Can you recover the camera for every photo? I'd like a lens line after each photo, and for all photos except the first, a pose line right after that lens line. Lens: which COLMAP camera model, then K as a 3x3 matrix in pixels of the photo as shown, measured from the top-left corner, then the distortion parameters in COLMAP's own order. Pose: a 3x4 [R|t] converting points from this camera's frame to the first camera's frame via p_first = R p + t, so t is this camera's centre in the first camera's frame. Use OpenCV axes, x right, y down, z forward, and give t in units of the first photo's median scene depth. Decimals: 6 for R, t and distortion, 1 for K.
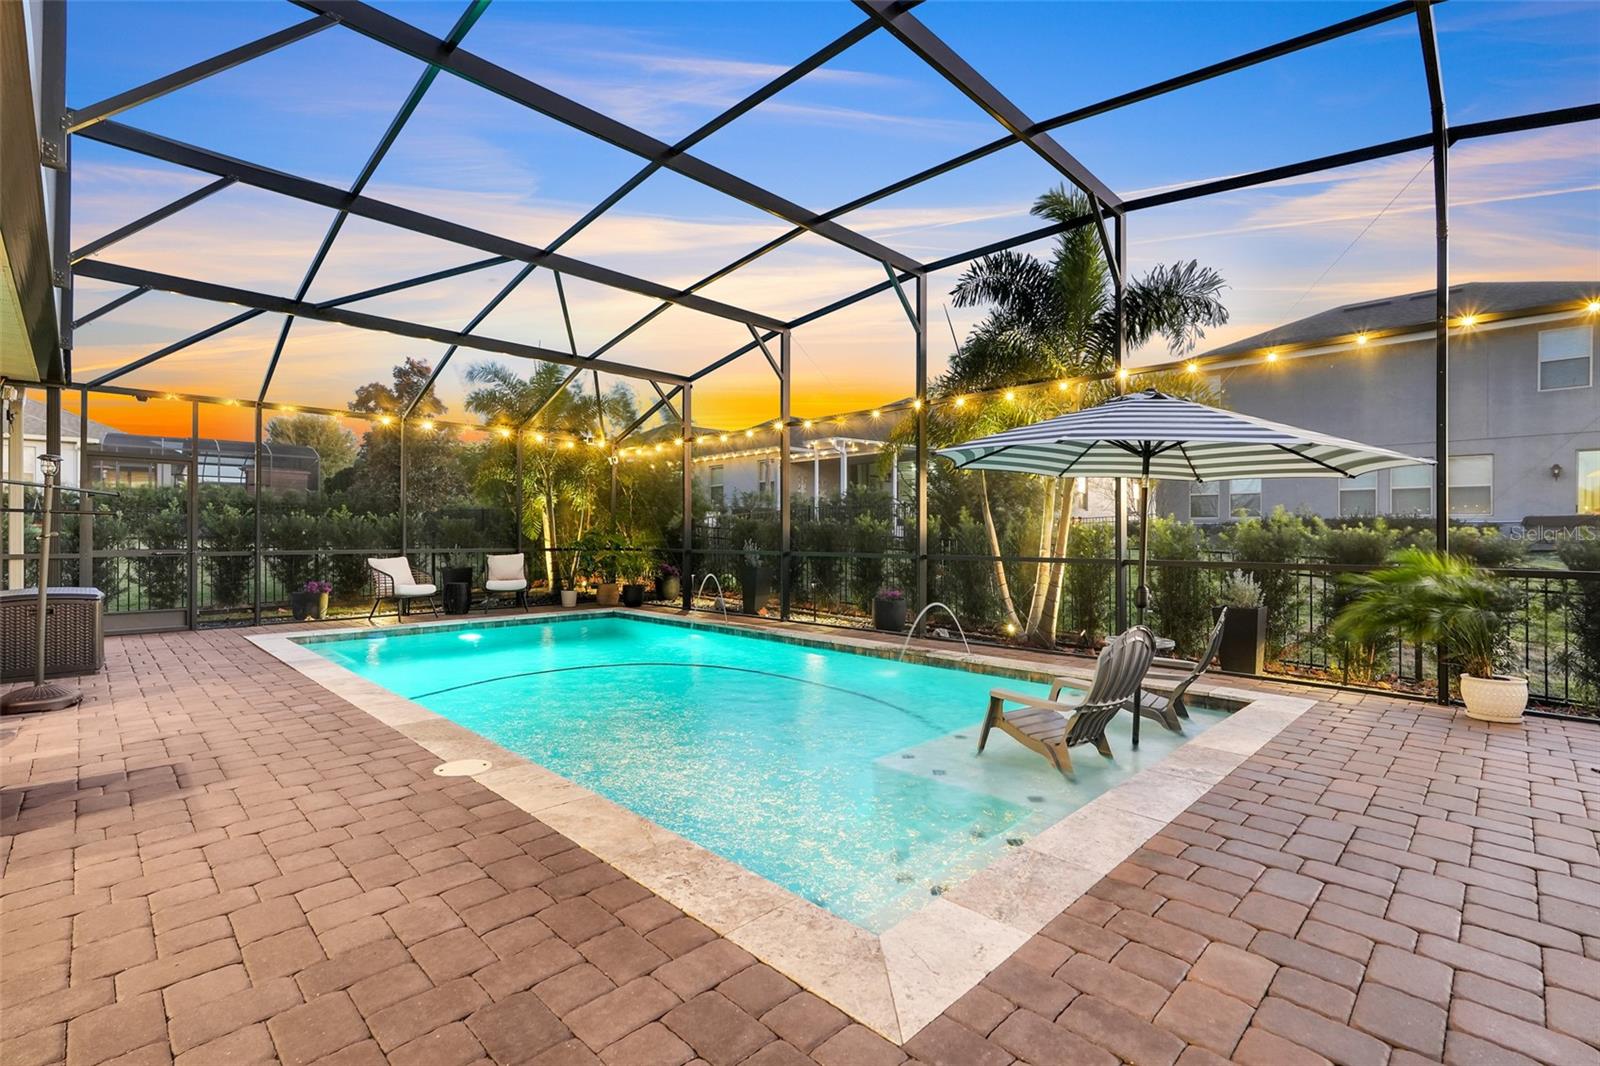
lens RADIAL K [[722.5, 0, 798.7], [0, 722.5, 533.3], [0, 0, 1]] dist [-0.012678, 0.006049]
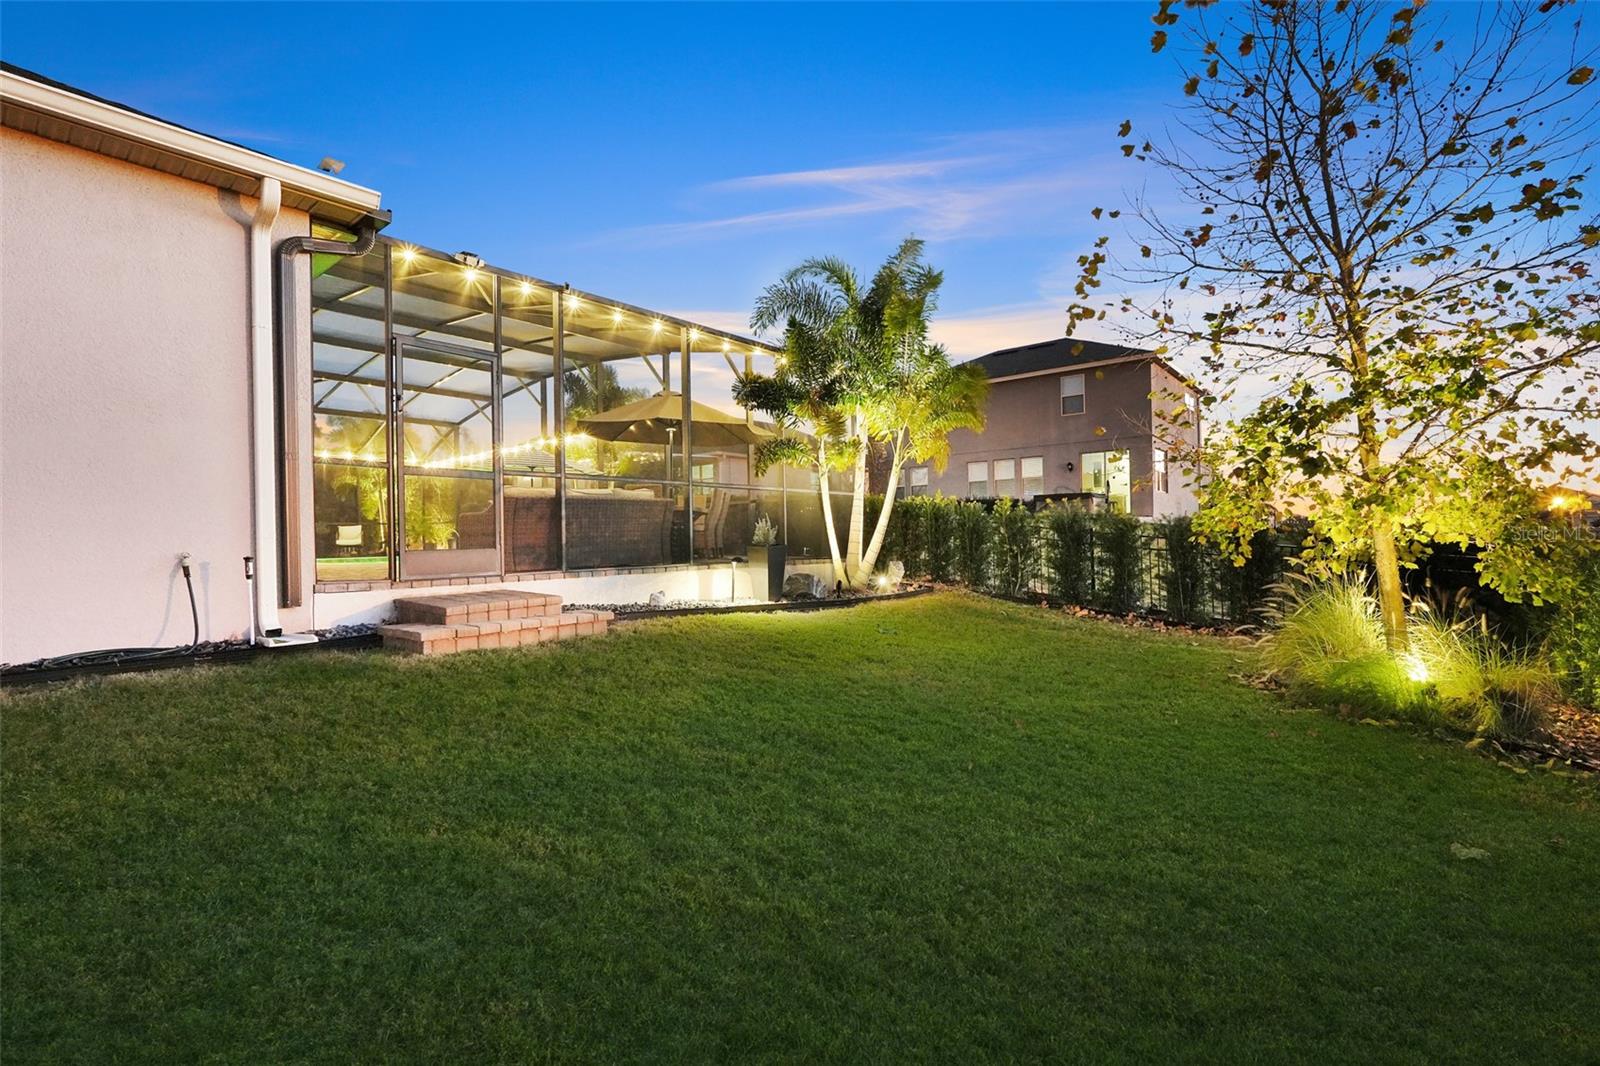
lens RADIAL K [[722.5, 0, 798.7], [0, 722.5, 533.3], [0, 0, 1]] dist [-0.012678, 0.006049]
pose [[0.995195, -0.023776, 0.094981, 0.595782], [0.023803, 0.999716, 0.000845, 0.084270], [-0.094974, 0.001420, 0.995479, -0.976776]]
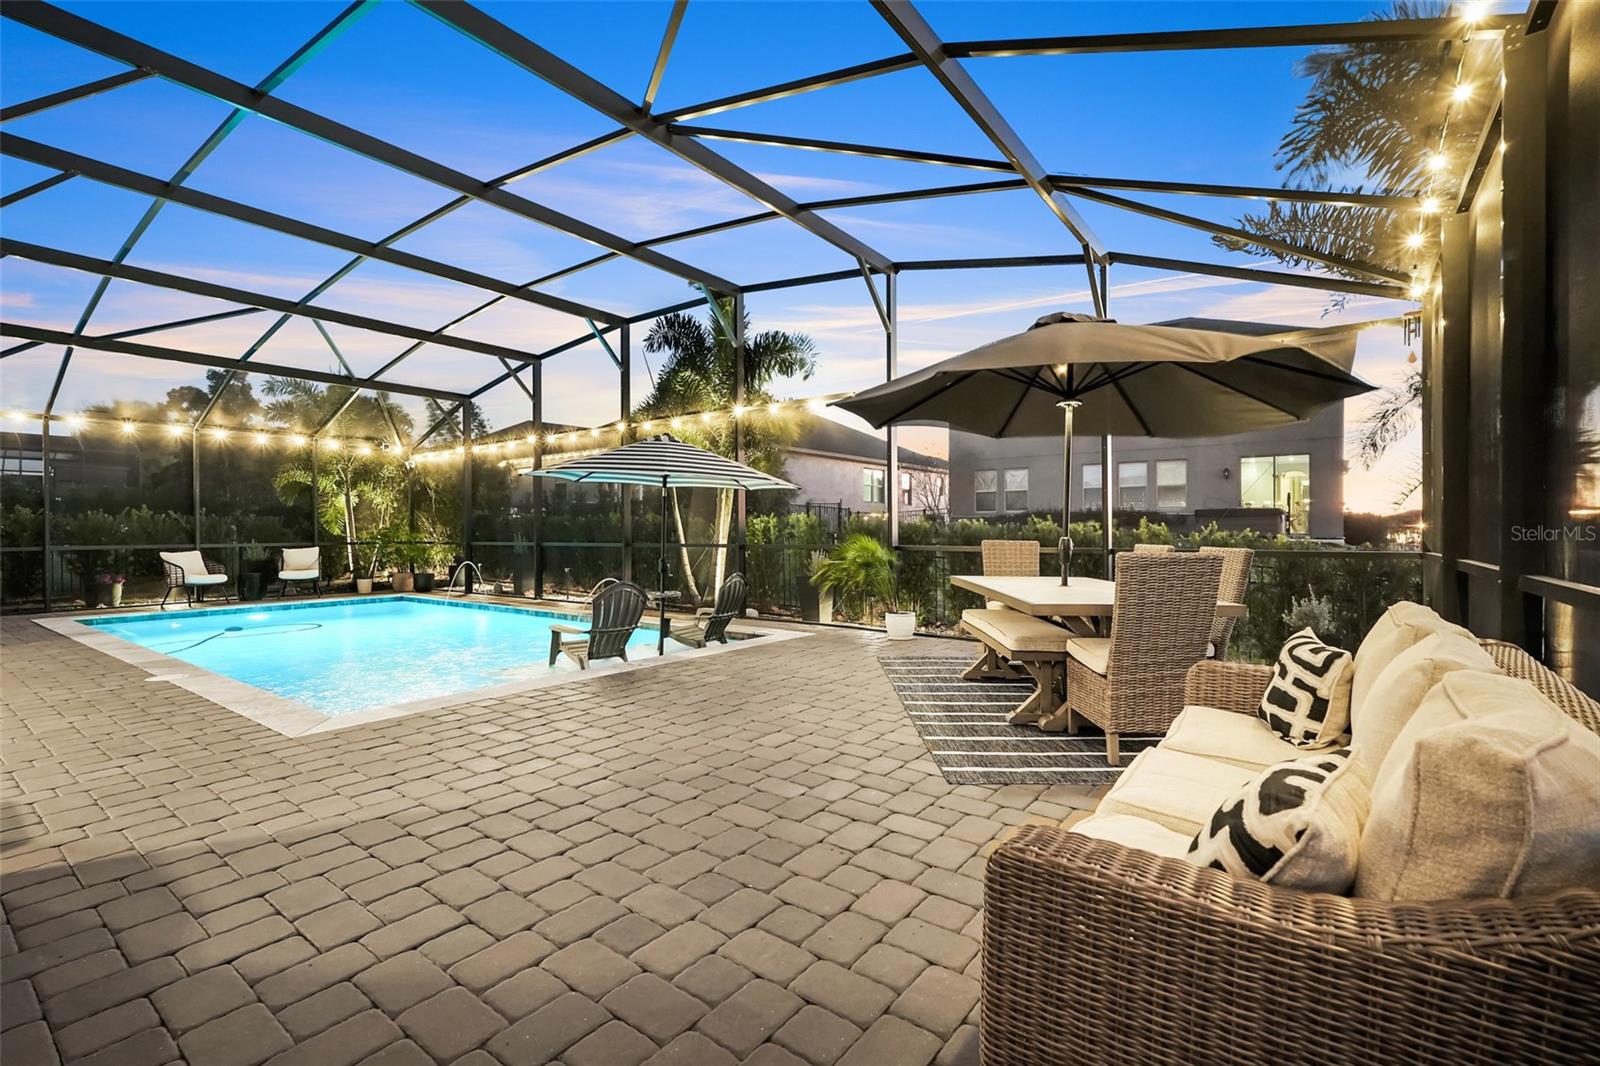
lens RADIAL K [[732.3, 0, 800.0], [0, 732.3, 533.0], [0, 0, 1]] dist [-0.003764, 0.006245]
pose [[0.991644, -0.008286, 0.128737, 0.271460], [0.007230, 0.999936, 0.008667, 0.001494], [-0.128800, -0.007664, 0.991641, -0.295897]]
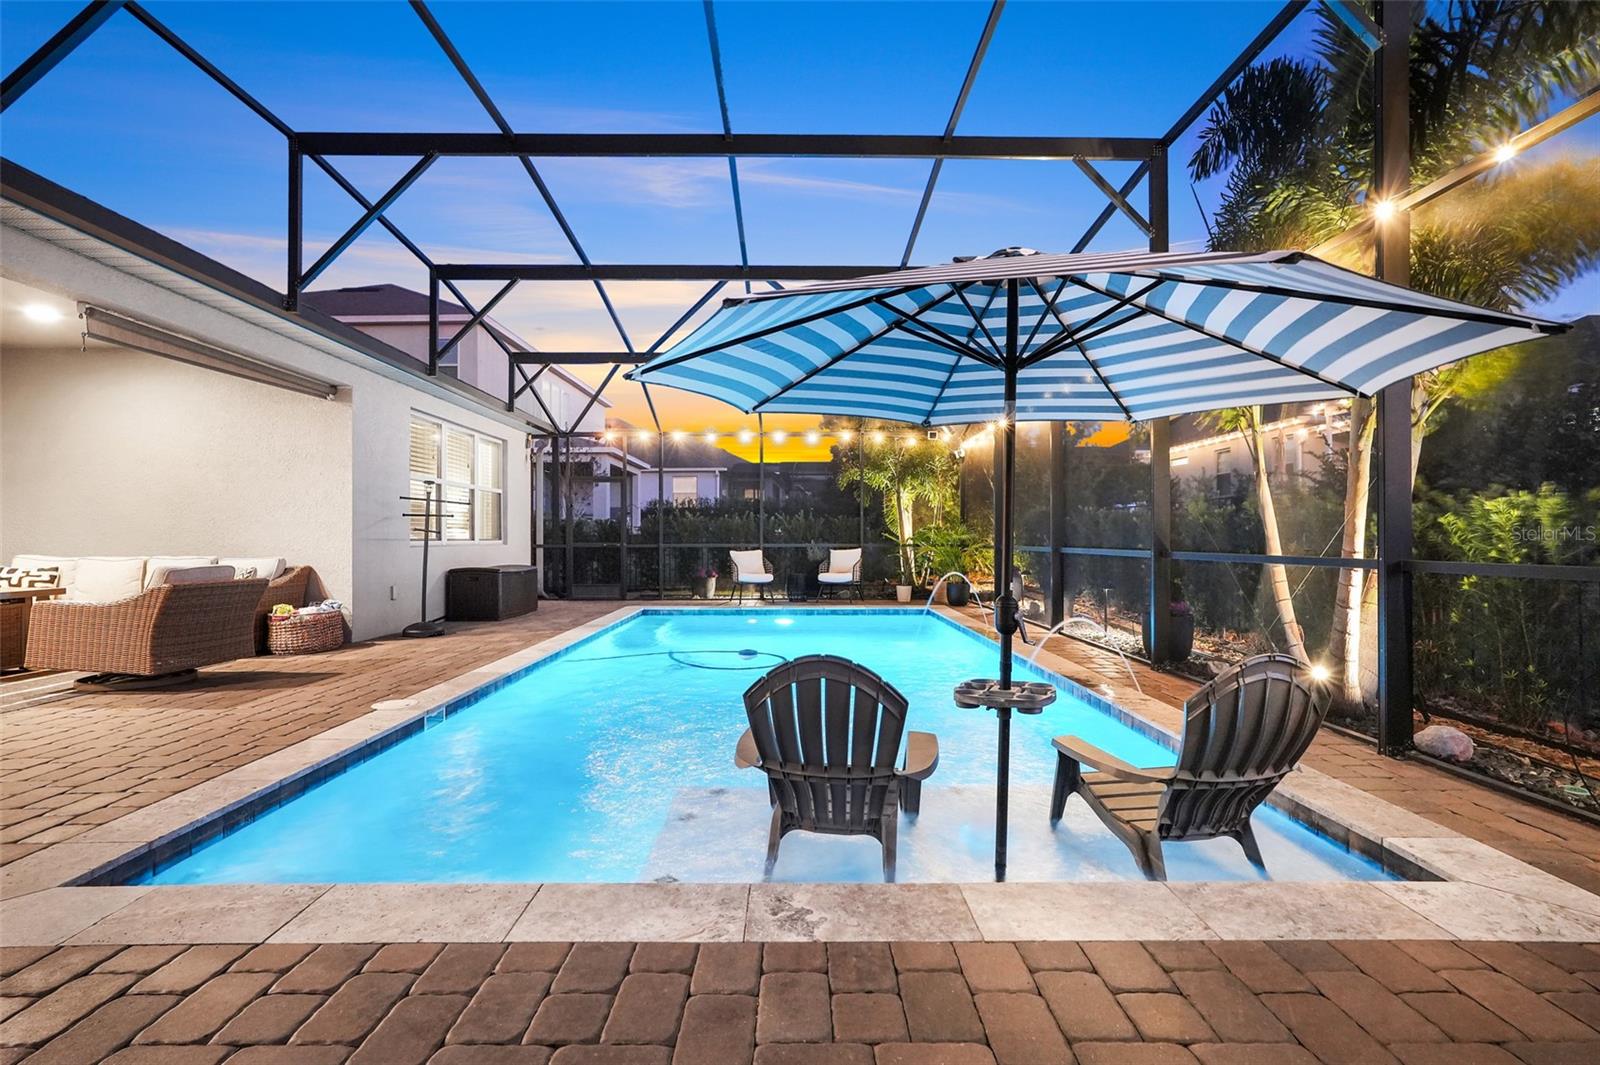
lens RADIAL K [[722.5, 0, 798.7], [0, 722.5, 532.8], [0, 0, 1]] dist [-0.012678, 0.006049]
pose [[0.712600, -0.005842, -0.701546, 0.360655], [0.004593, 0.999983, -0.003661, 0.010281], [0.701555, -0.000614, 0.712615, 0.222481]]
